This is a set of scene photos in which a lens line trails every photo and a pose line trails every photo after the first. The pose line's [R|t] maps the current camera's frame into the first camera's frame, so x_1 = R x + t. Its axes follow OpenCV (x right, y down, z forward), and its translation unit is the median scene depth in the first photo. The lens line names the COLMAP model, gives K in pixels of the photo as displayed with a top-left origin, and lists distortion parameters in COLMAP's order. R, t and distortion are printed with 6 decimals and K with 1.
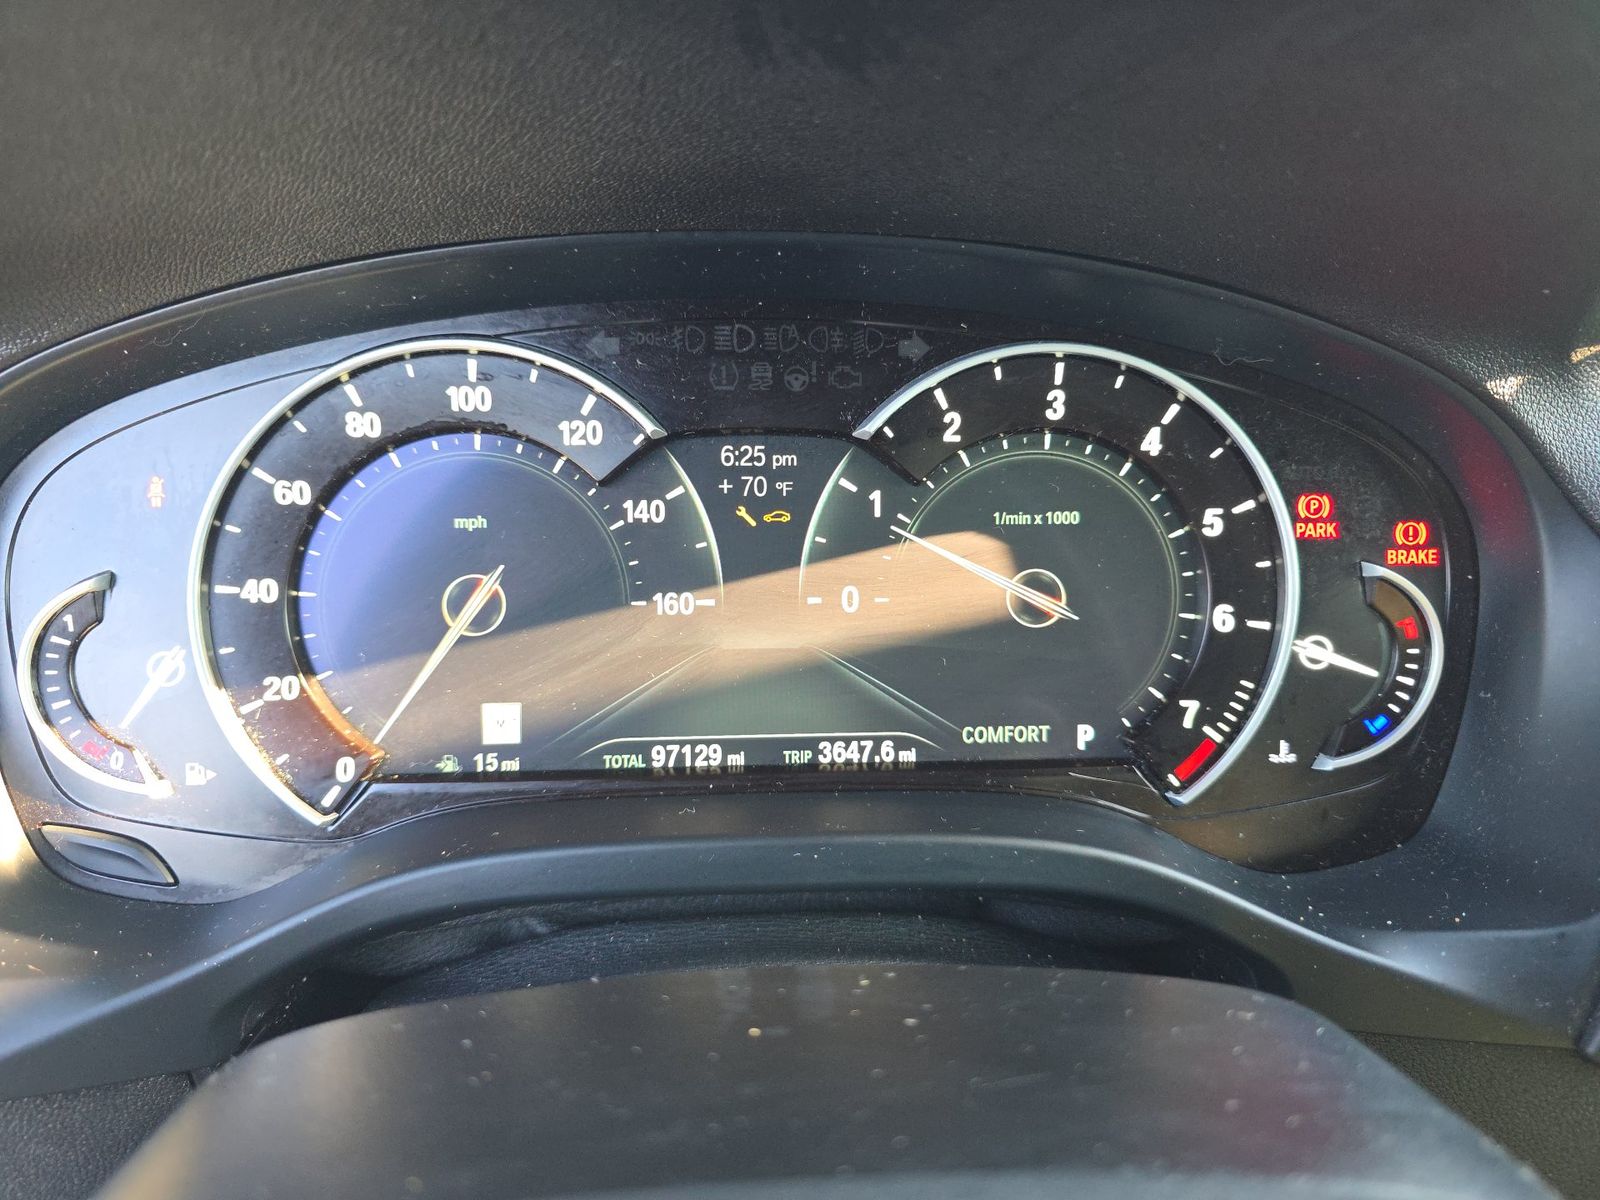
lens RADIAL K [[1182.8, 0, 800.0], [0, 1182.8, 600.0], [0, 0, 1]] dist [0.001499, -0.005810]
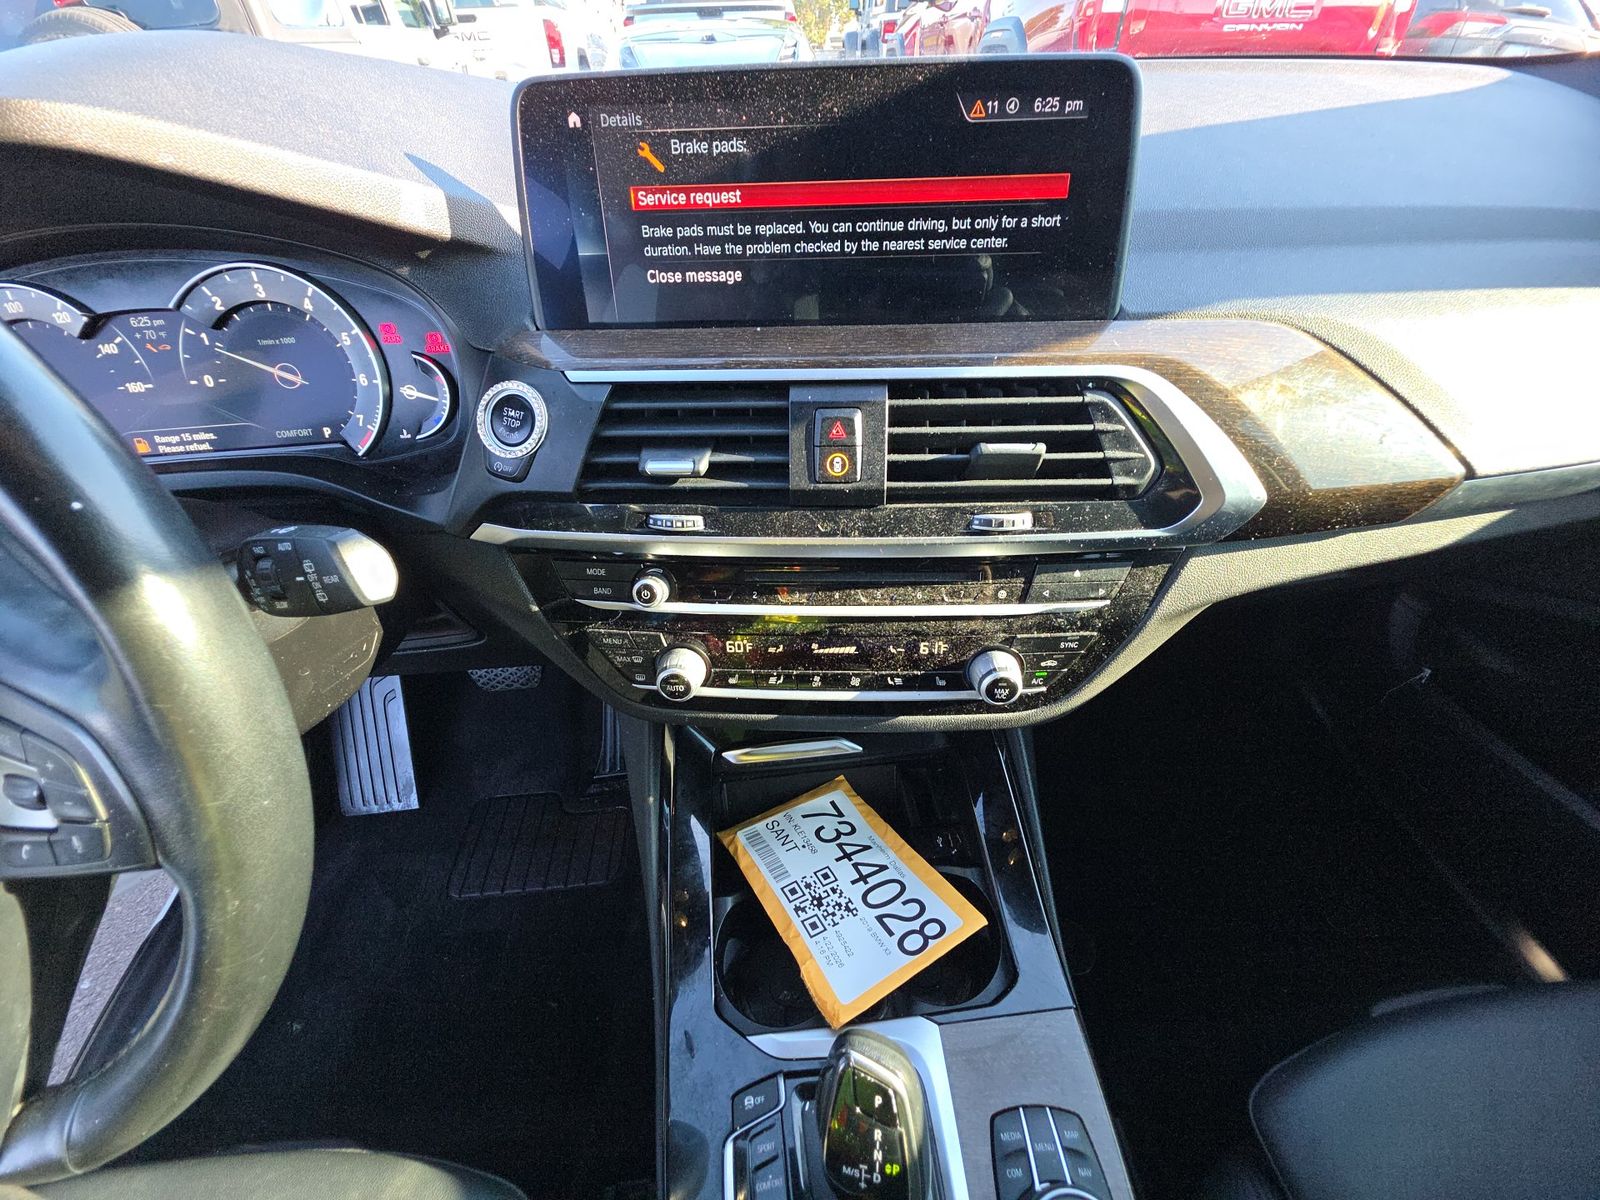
lens RADIAL K [[638.9, 0, 800.0], [0, 638.9, 600.0], [0, 0, 1]] dist [0.015213, -0.008726]
pose [[0.998229, -0.054566, -0.023684, 1.321437], [0.059171, 0.951716, 0.301224, 0.106865], [0.006104, -0.302092, 0.953259, -0.437881]]
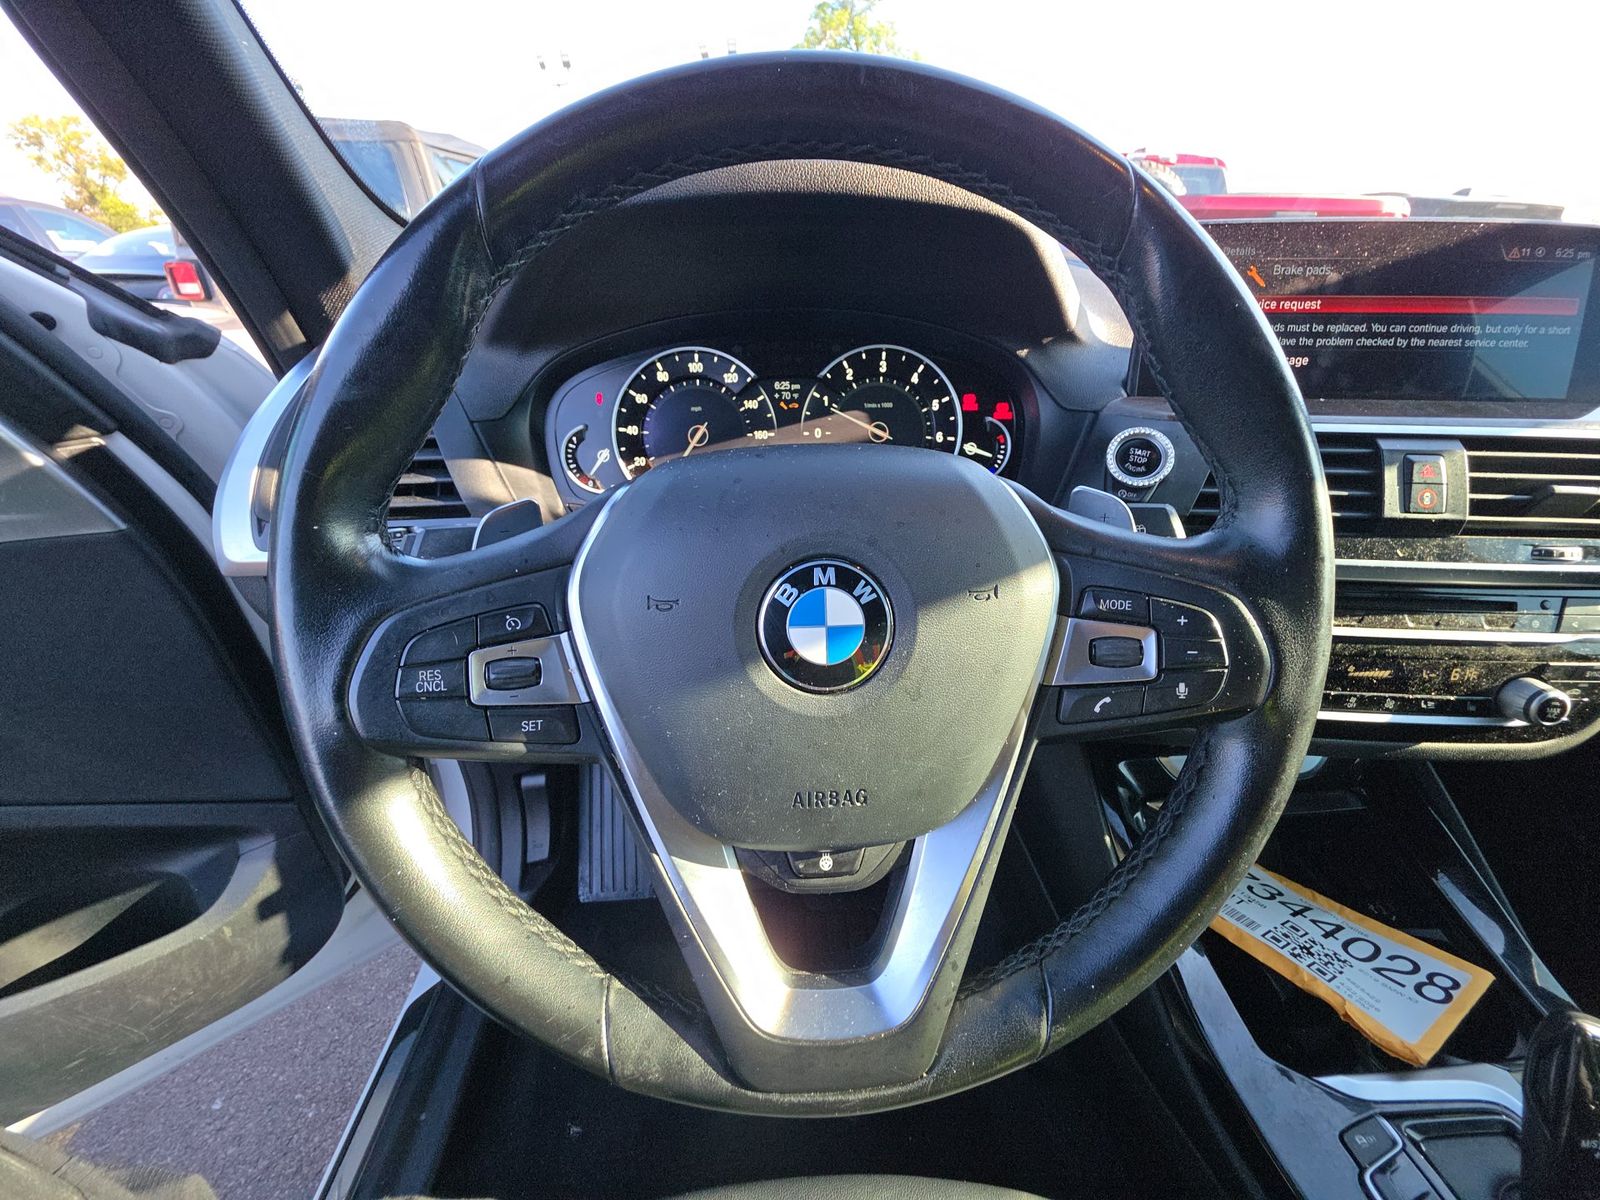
lens RADIAL K [[638.9, 0, 800.0], [0, 638.9, 600.0], [0, 0, 1]] dist [0.015213, -0.008726]
pose [[0.999421, -0.015338, -0.030362, 0.040993], [0.017185, 0.997958, 0.061517, 0.338905], [0.029357, -0.062003, 0.997644, -0.715978]]
